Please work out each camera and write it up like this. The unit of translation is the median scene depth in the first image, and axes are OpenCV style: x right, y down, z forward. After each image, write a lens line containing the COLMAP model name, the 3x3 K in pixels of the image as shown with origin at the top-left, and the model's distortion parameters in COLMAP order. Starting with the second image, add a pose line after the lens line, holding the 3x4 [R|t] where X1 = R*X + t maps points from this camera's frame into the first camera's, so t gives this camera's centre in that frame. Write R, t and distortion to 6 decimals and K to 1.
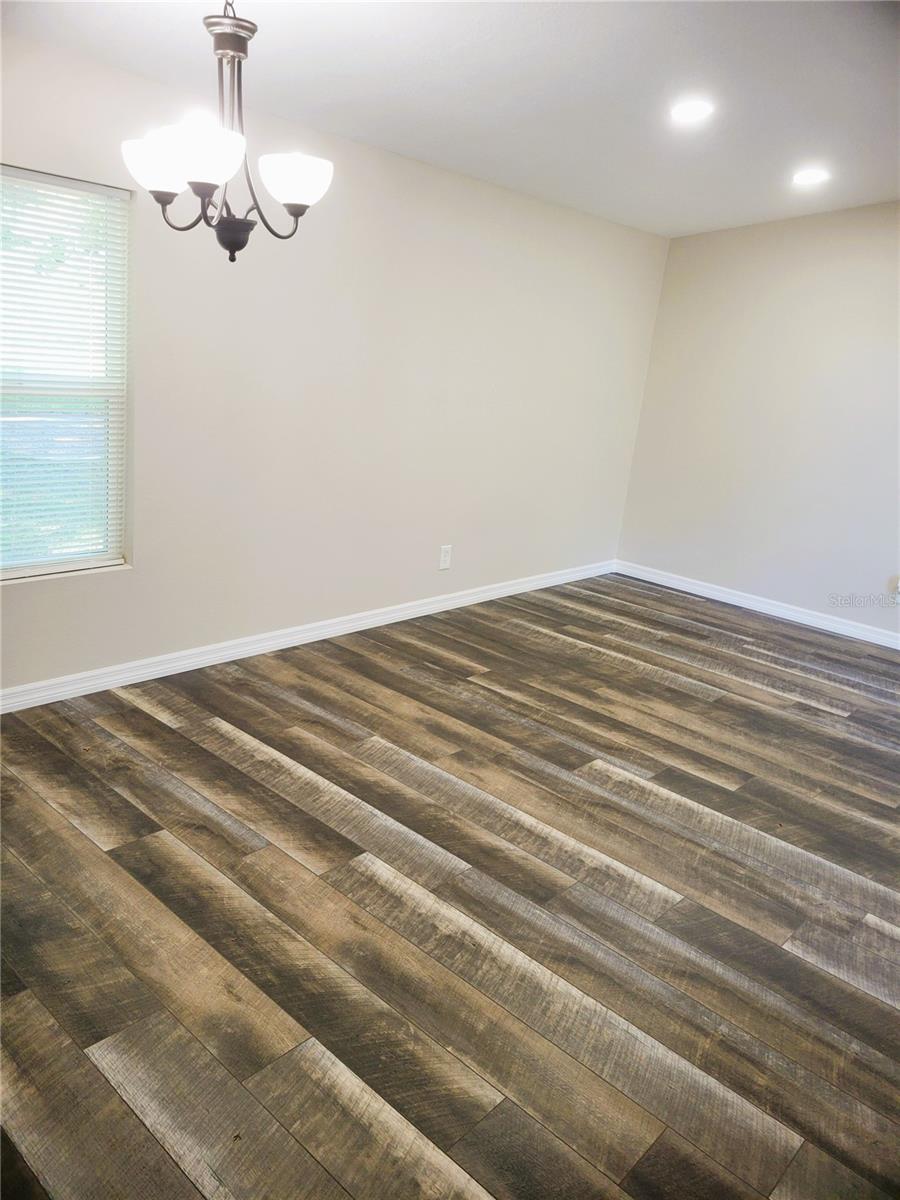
lens RADIAL K [[896.2, 0, 445.3], [0, 896.2, 595.9], [0, 0, 1]] dist [0.037304, -0.017334]
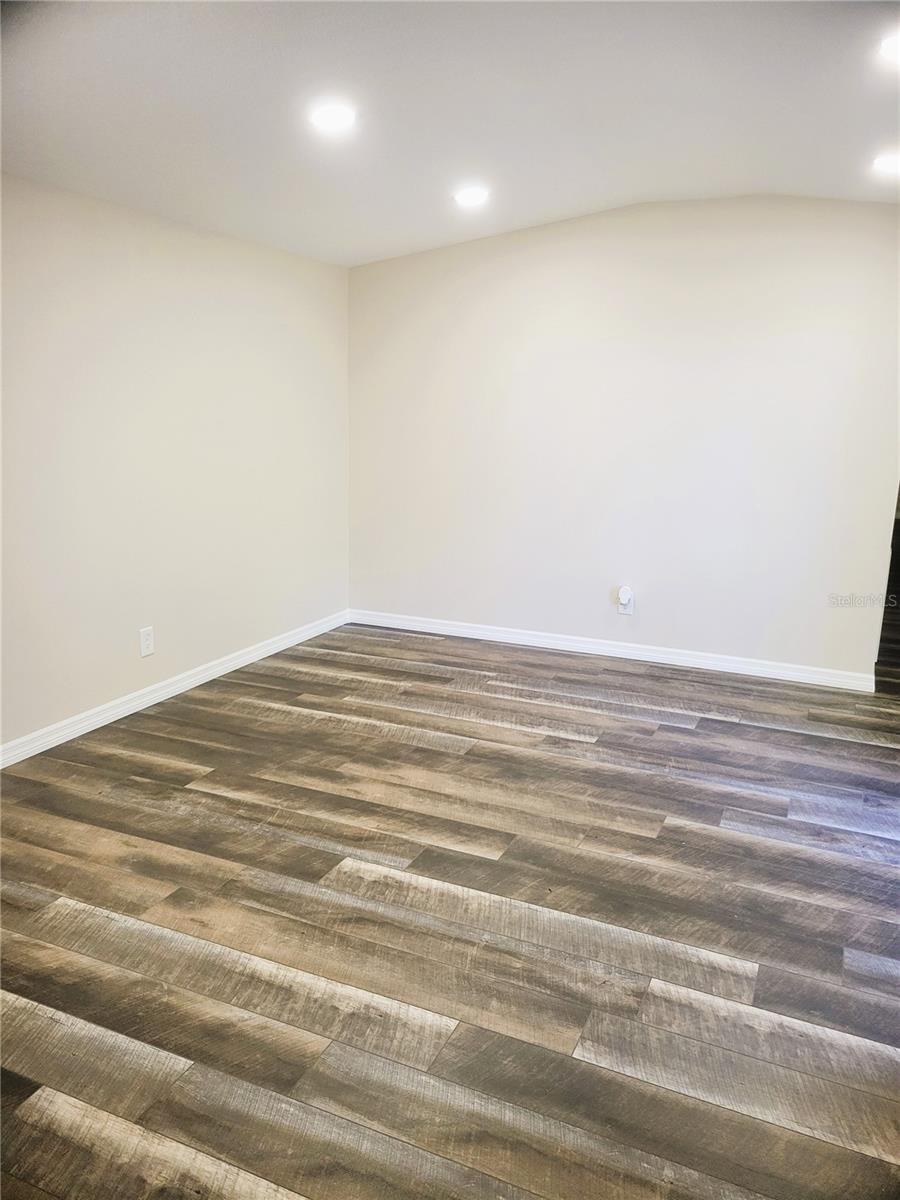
lens RADIAL K [[896.2, 0, 452.9], [0, 896.2, 601.3], [0, 0, 1]] dist [0.037304, -0.017334]
pose [[0.948797, -0.143717, 0.281301, 0.059544], [0.154411, 0.987876, -0.016103, -0.032898], [-0.275576, 0.058714, 0.959484, 0.126604]]
